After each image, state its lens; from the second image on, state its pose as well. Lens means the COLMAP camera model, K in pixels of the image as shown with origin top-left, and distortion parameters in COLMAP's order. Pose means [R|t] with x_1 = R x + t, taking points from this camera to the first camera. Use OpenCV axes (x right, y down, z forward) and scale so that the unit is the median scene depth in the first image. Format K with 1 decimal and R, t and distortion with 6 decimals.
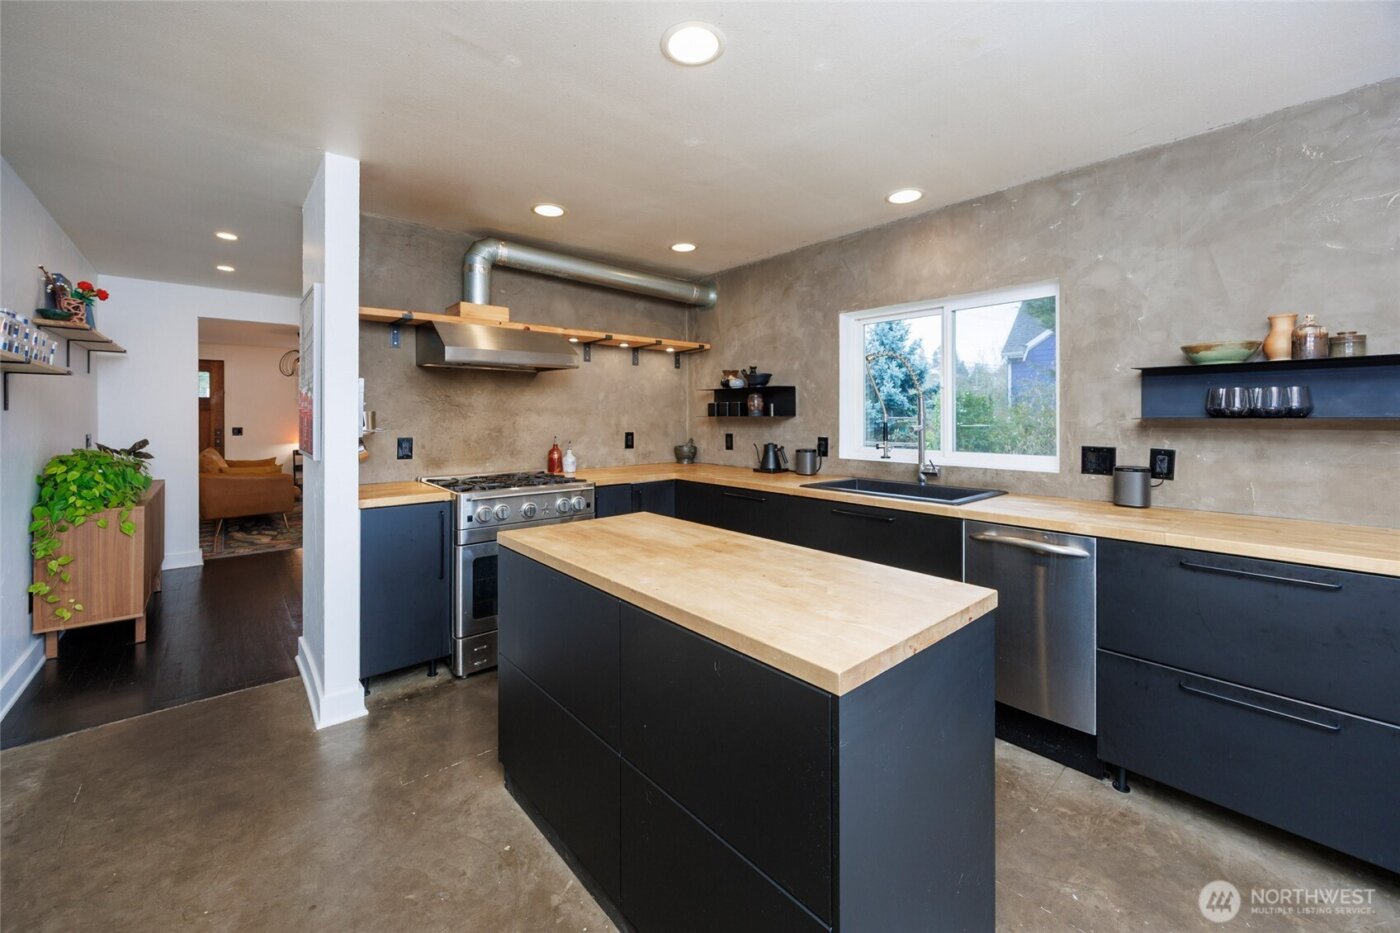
lens RADIAL K [[550.8, 0, 681.7], [0, 550.8, 420.2], [0, 0, 1]] dist [0.000597, 0.000024]
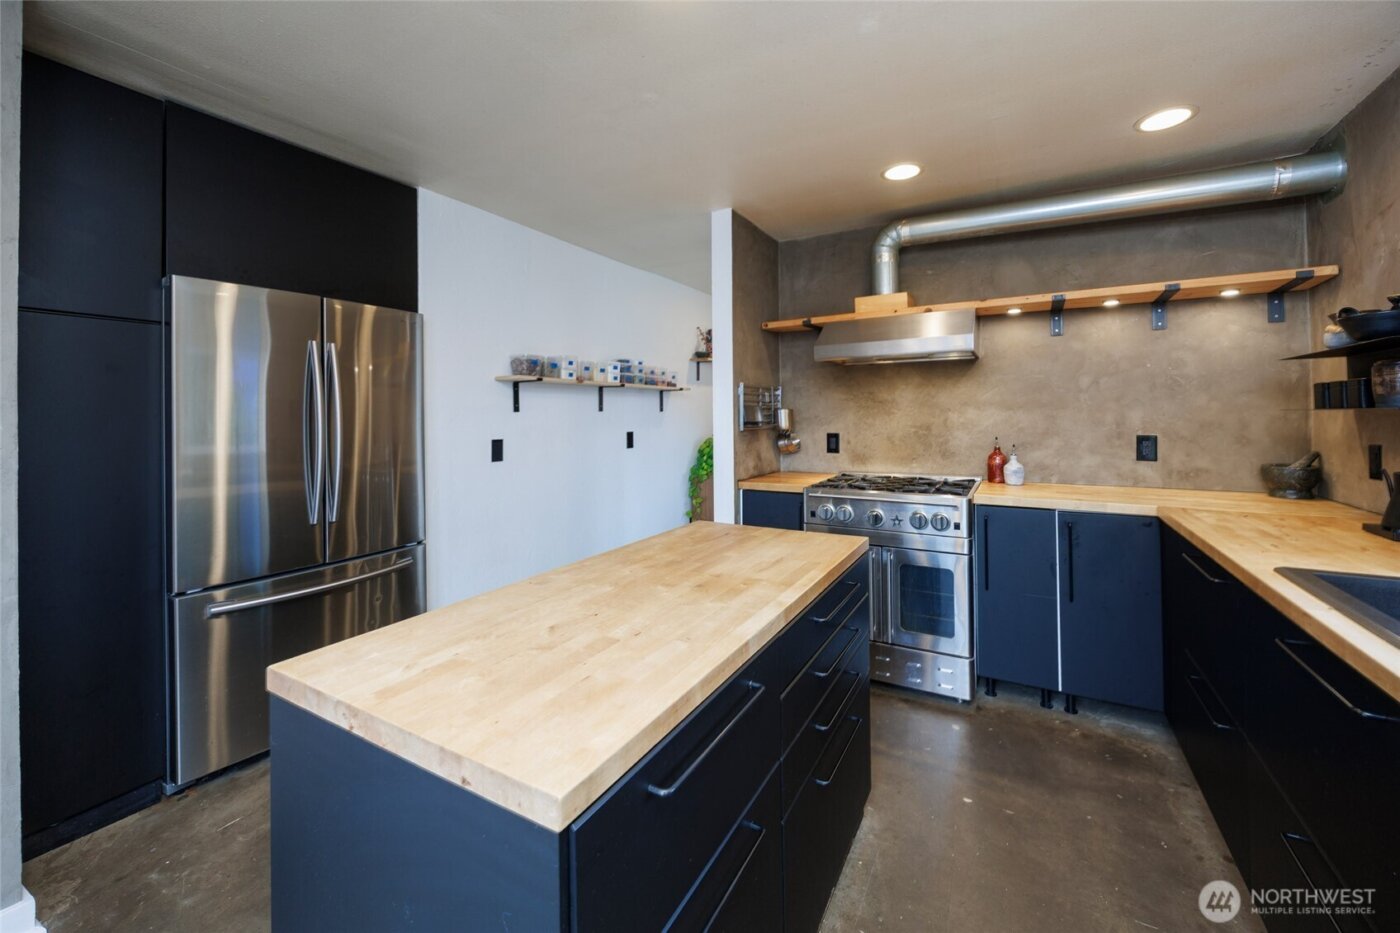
lens RADIAL K [[550.8, 0, 693.3], [0, 550.8, 407.5], [0, 0, 1]] dist [0.000597, 0.000024]
pose [[0.336595, -0.013883, -0.941547, 0.351246], [0.002586, 0.999901, -0.013819, -0.003306], [0.941646, 0.002216, 0.336597, 0.306848]]
